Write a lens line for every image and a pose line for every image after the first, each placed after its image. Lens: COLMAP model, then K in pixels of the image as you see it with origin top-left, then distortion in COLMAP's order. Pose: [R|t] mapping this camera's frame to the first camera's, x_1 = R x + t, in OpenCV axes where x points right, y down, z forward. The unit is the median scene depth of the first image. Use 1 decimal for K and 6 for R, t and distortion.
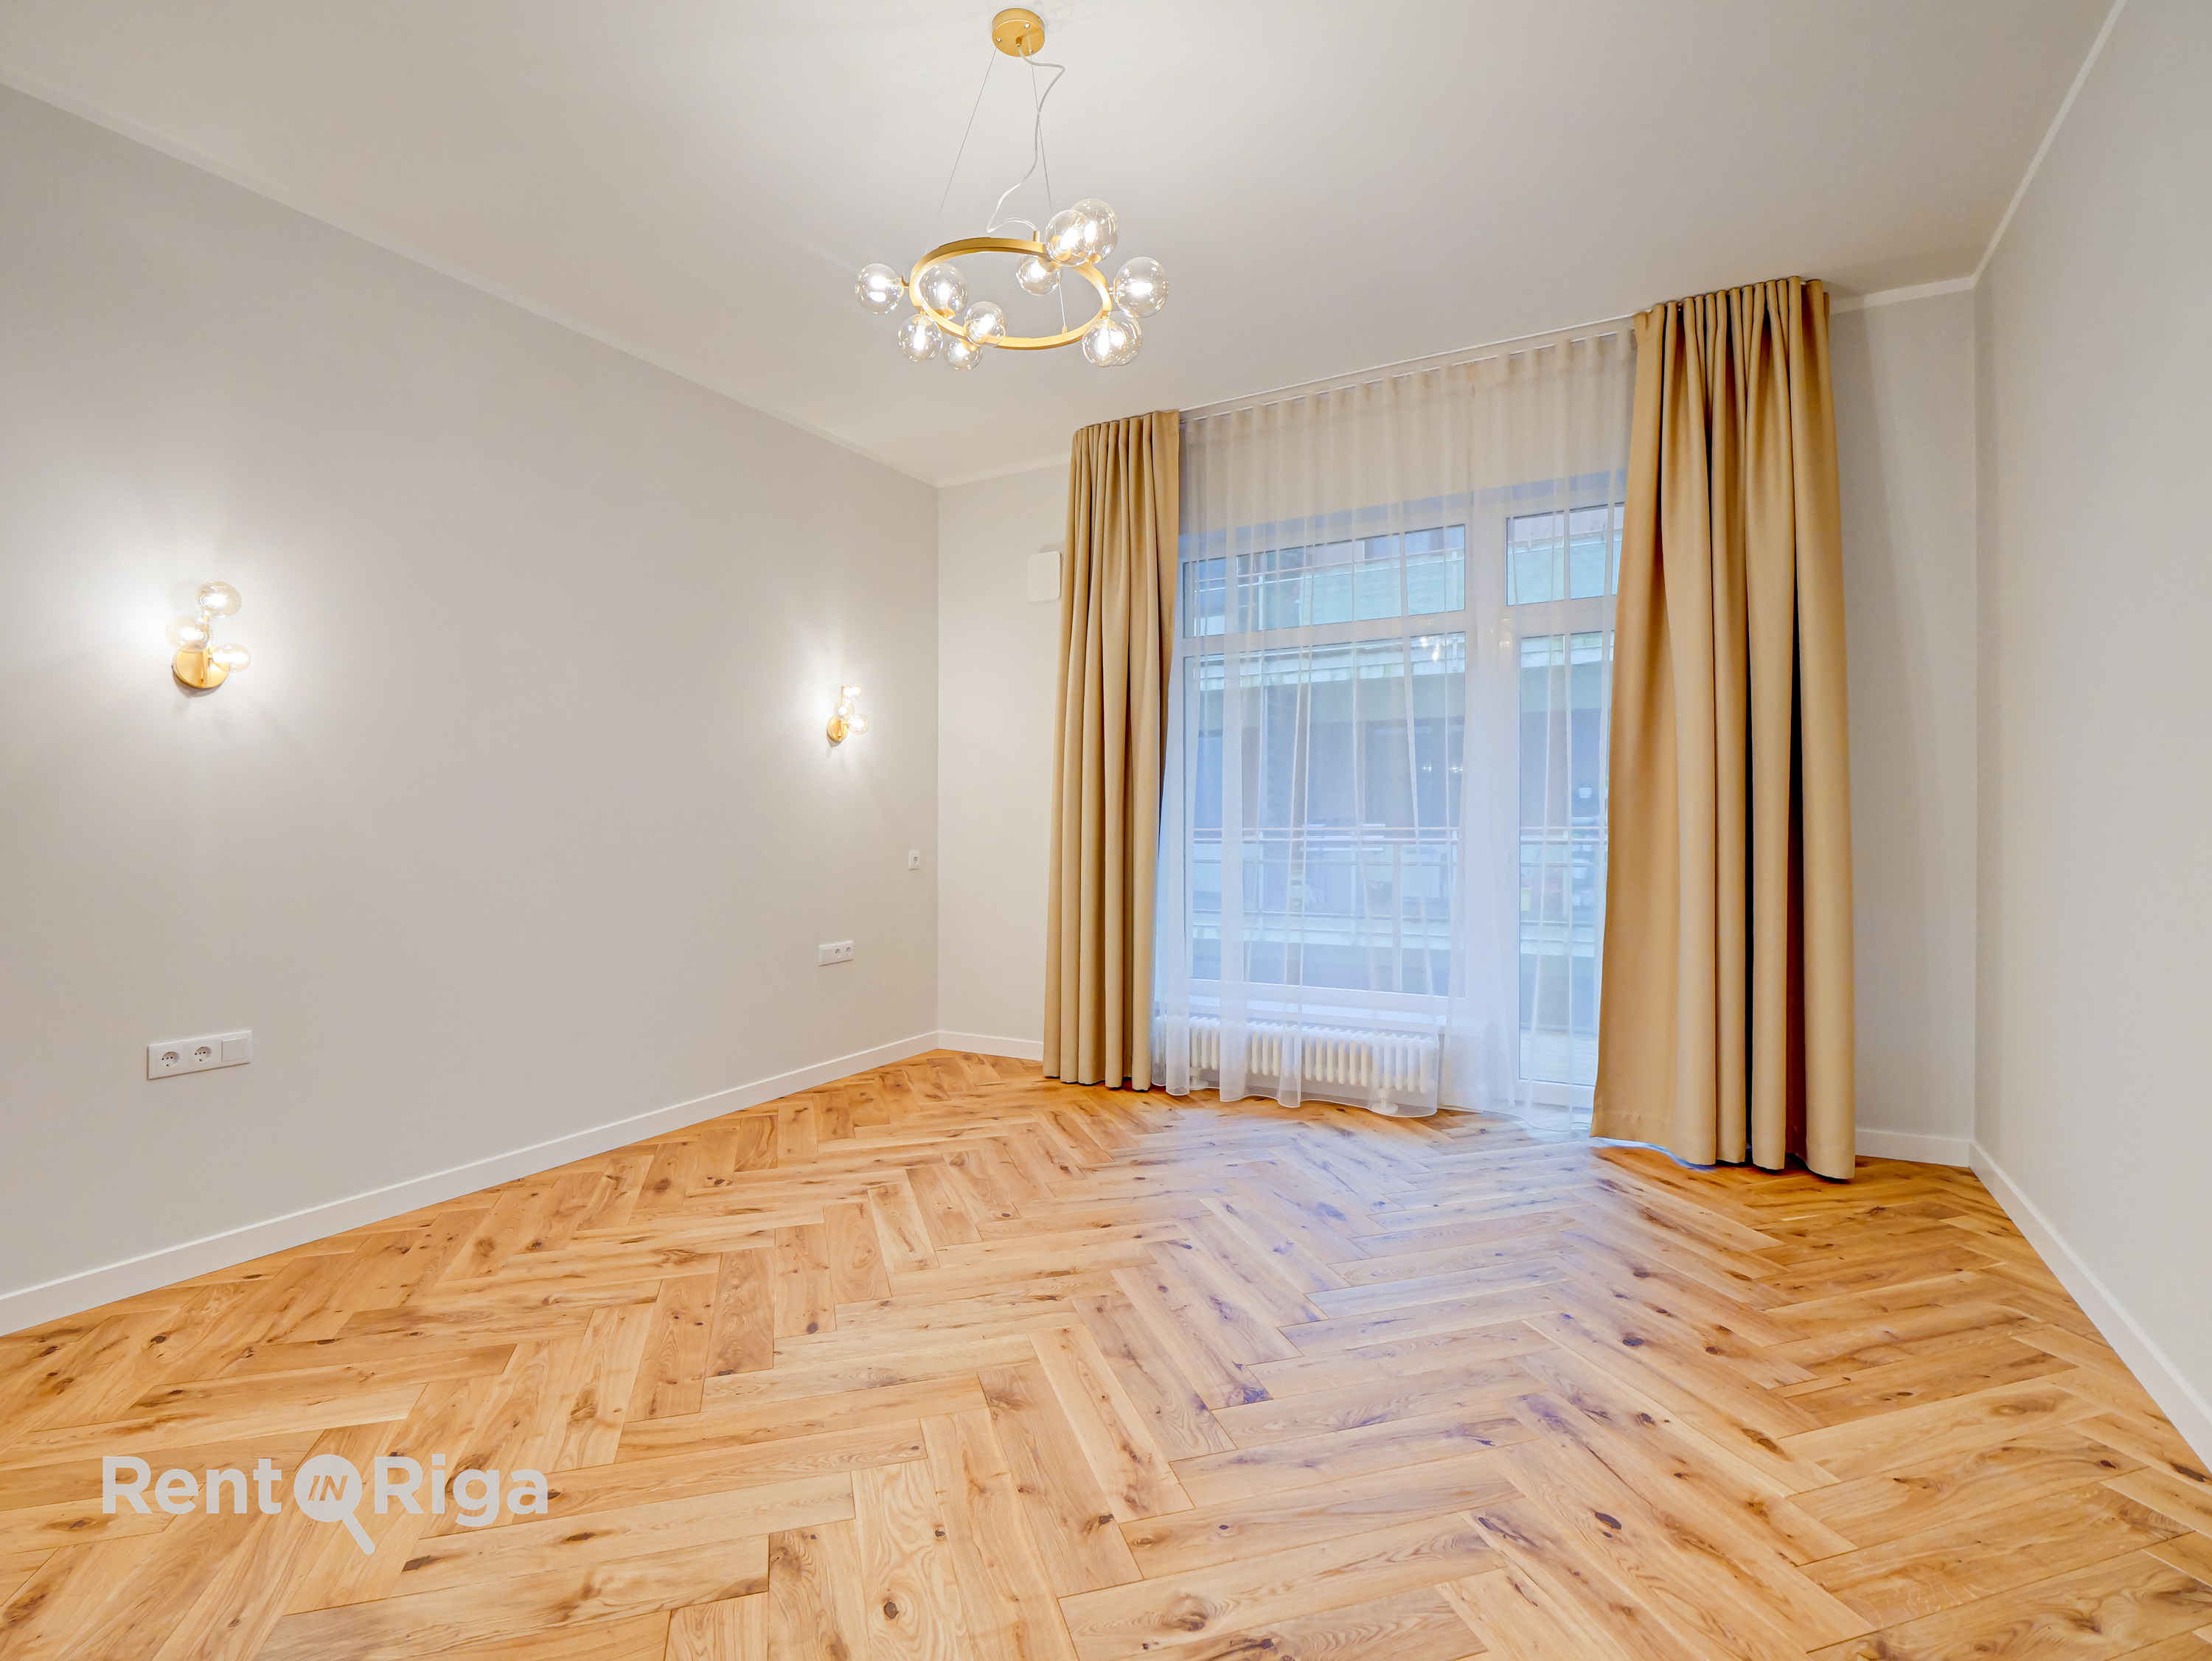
lens RADIAL K [[1157.8, 0, 1107.1], [0, 1157.8, 793.1], [0, 0, 1]] dist [-0.021320, 0.001314]
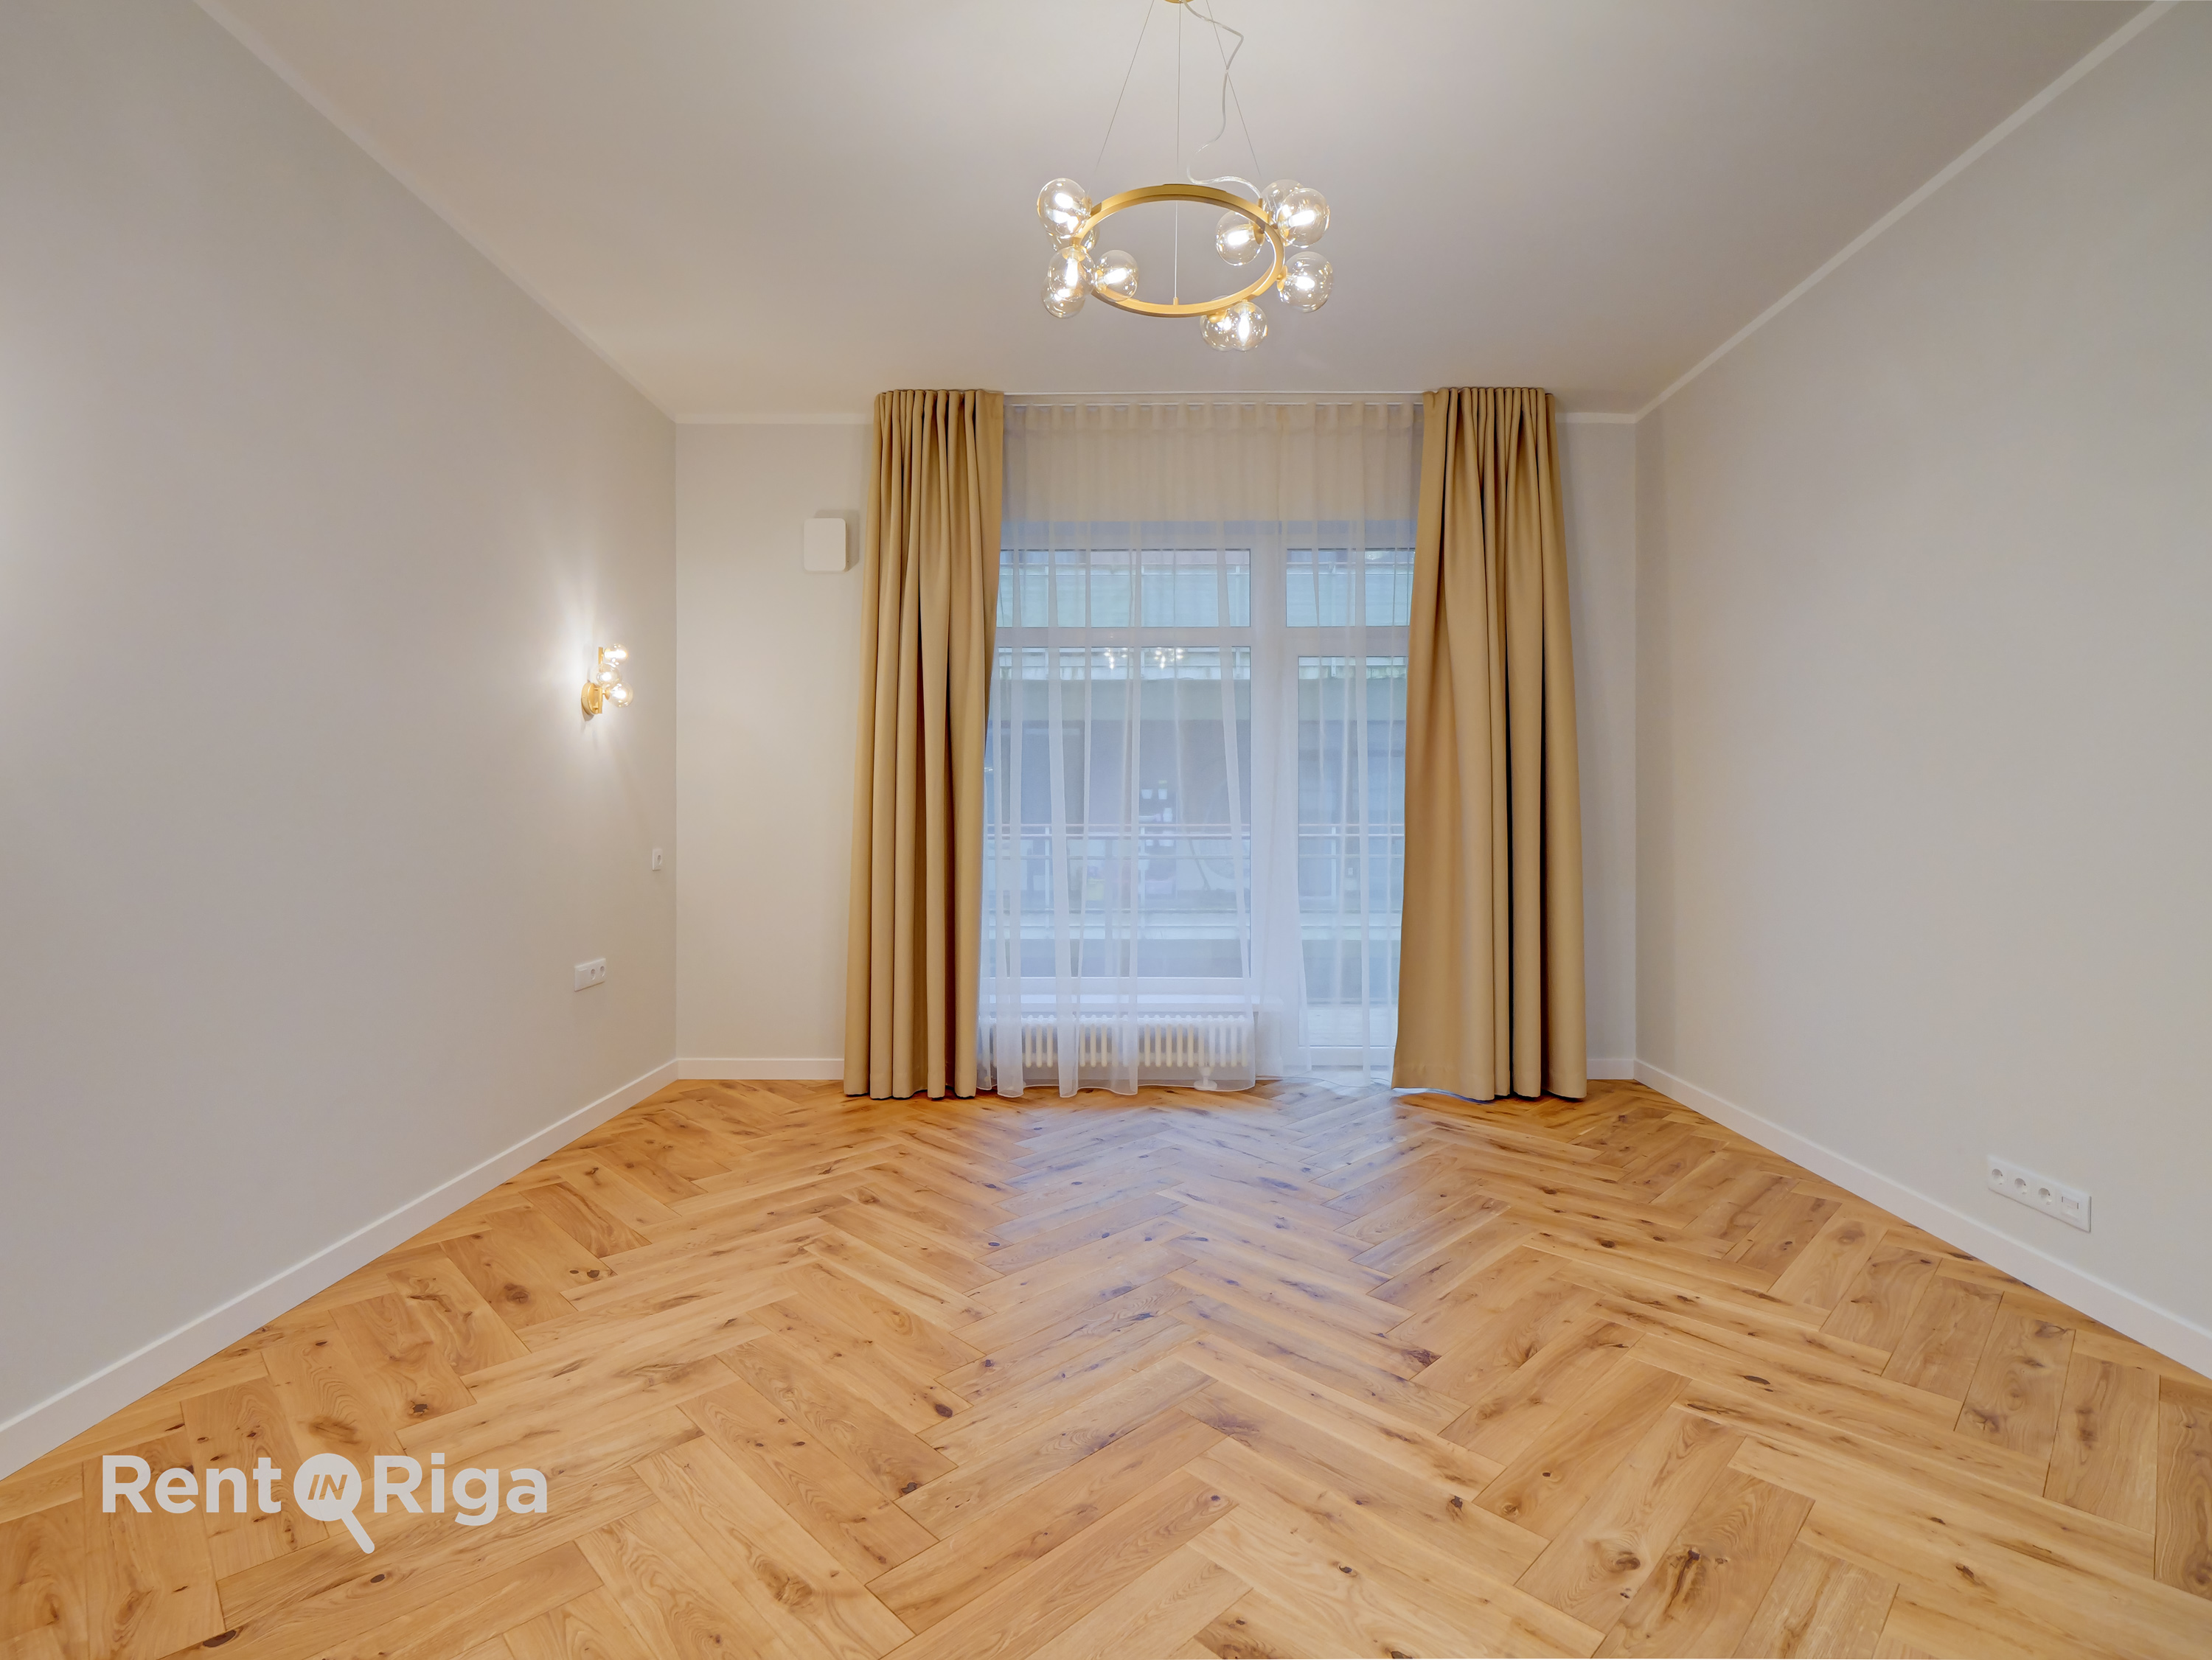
lens RADIAL K [[1132.6, 0, 1108.0], [0, 1132.6, 795.5], [0, 0, 1]] dist [-0.011617, -0.001358]
pose [[0.858590, 0.017635, 0.512360, -0.418718], [-0.019561, 0.999807, -0.001633, 0.008326], [-0.512290, -0.008620, 0.858769, 0.164451]]
